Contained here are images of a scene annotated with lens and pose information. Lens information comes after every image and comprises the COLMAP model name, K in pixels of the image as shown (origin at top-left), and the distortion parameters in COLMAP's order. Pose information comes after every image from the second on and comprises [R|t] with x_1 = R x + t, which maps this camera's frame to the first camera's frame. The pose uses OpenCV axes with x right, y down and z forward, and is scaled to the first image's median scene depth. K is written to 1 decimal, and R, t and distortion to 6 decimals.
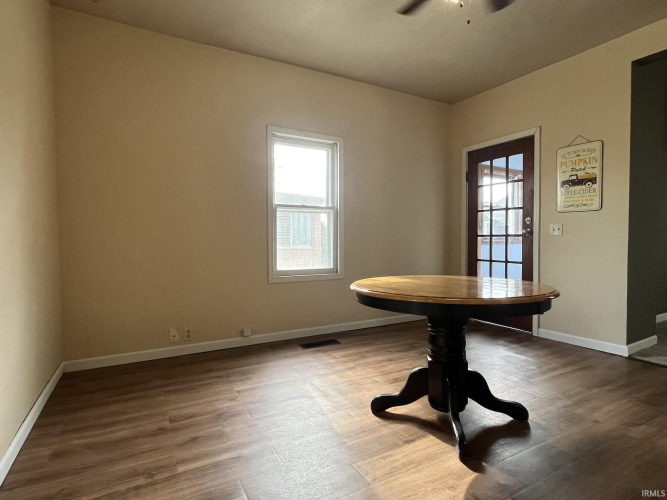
lens RADIAL K [[355.4, 0, 327.3], [0, 355.4, 250.1], [0, 0, 1]] dist [-0.003394, 0.000261]
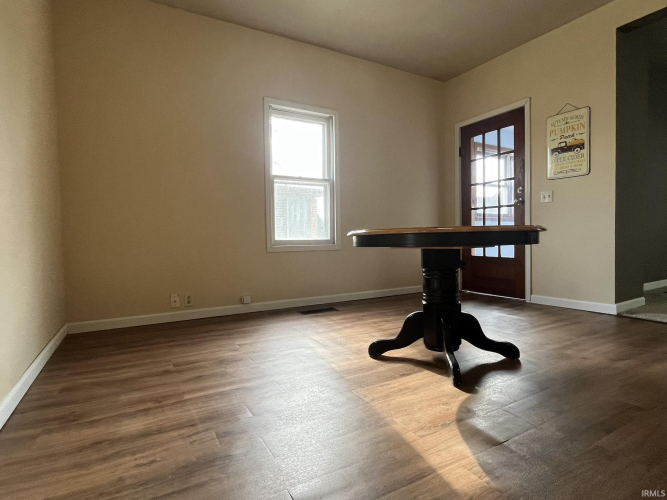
lens RADIAL K [[355.4, 0, 327.3], [0, 355.4, 250.1], [0, 0, 1]] dist [-0.003394, 0.000261]
pose [[0.999868, -0.012622, 0.010241, -0.003016], [0.012616, 0.999920, 0.000711, 0.094715], [-0.010250, -0.000582, 0.999947, -0.023263]]
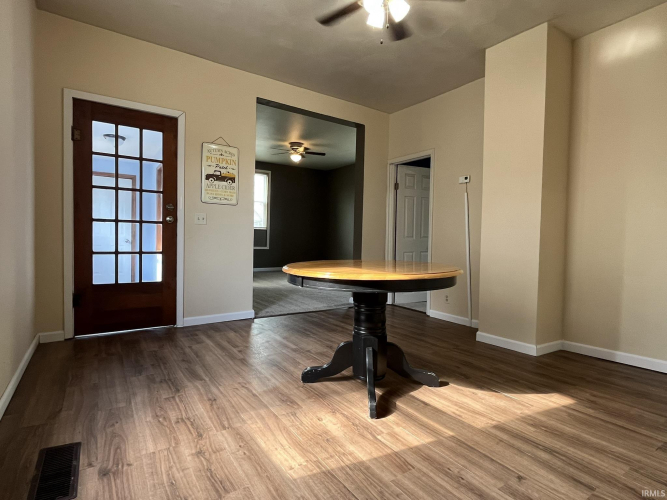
lens RADIAL K [[355.4, 0, 327.3], [0, 355.4, 250.1], [0, 0, 1]] dist [-0.003394, 0.000261]
pose [[-0.093557, -0.032439, 0.995085, -0.473831], [0.017418, 0.999263, 0.034212, 0.005545], [-0.995462, 0.020533, -0.092923, 0.786930]]
